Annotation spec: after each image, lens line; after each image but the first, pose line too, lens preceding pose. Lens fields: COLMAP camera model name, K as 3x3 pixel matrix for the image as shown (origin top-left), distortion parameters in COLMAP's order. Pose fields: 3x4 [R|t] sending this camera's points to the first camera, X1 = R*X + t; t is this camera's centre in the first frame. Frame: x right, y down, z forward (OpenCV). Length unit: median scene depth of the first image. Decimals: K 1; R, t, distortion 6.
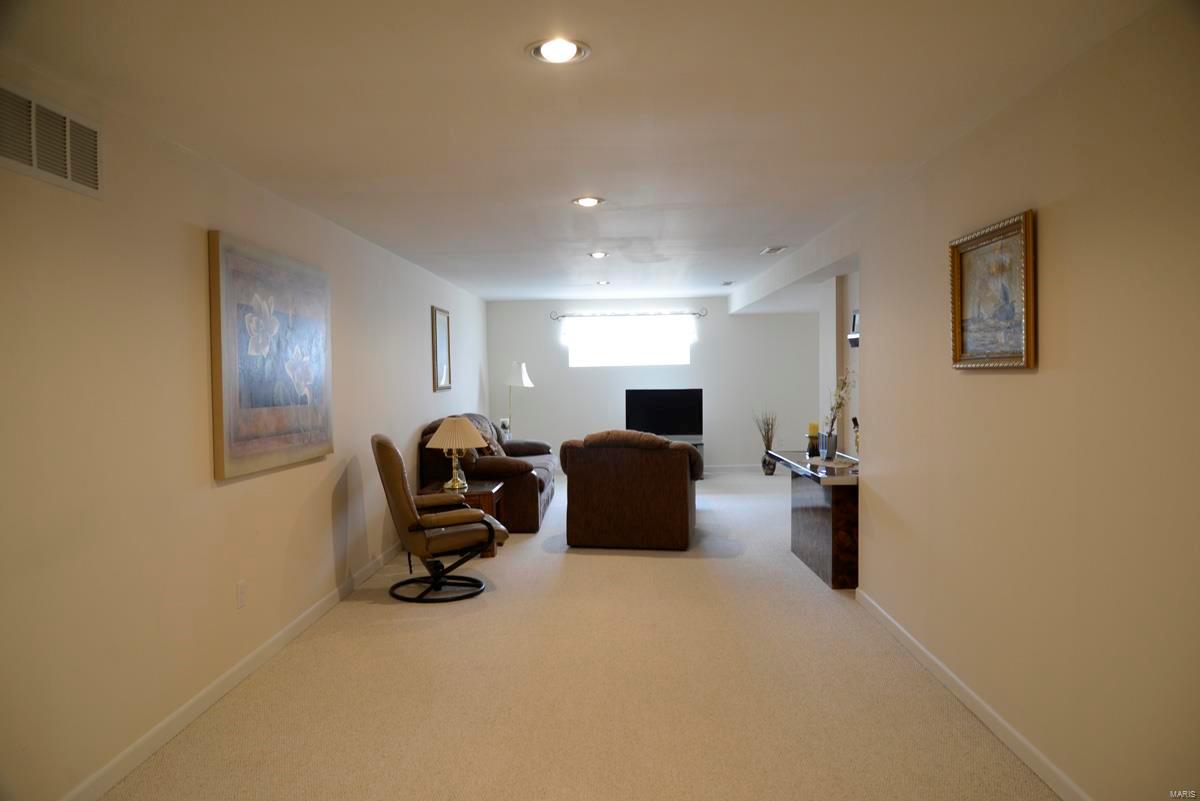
lens RADIAL K [[818.0, 0, 600.0], [0, 818.0, 400.5], [0, 0, 1]] dist [-0.036063, -0.000360]
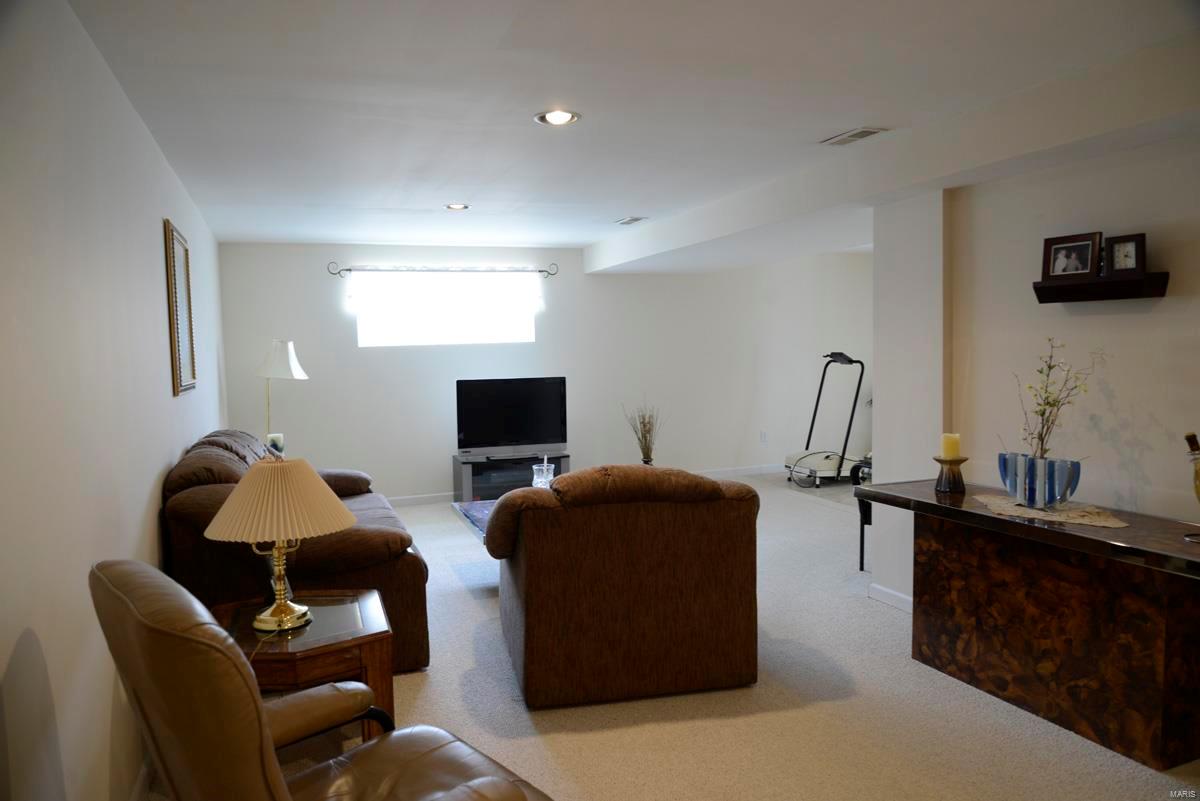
lens RADIAL K [[818.0, 0, 600.0], [0, 818.0, 400.5], [0, 0, 1]] dist [-0.036063, -0.000360]
pose [[0.926960, -0.030214, 0.373941, -0.109011], [0.023026, 0.999454, 0.023676, -0.010024], [-0.374452, -0.013336, 0.927150, 0.334483]]
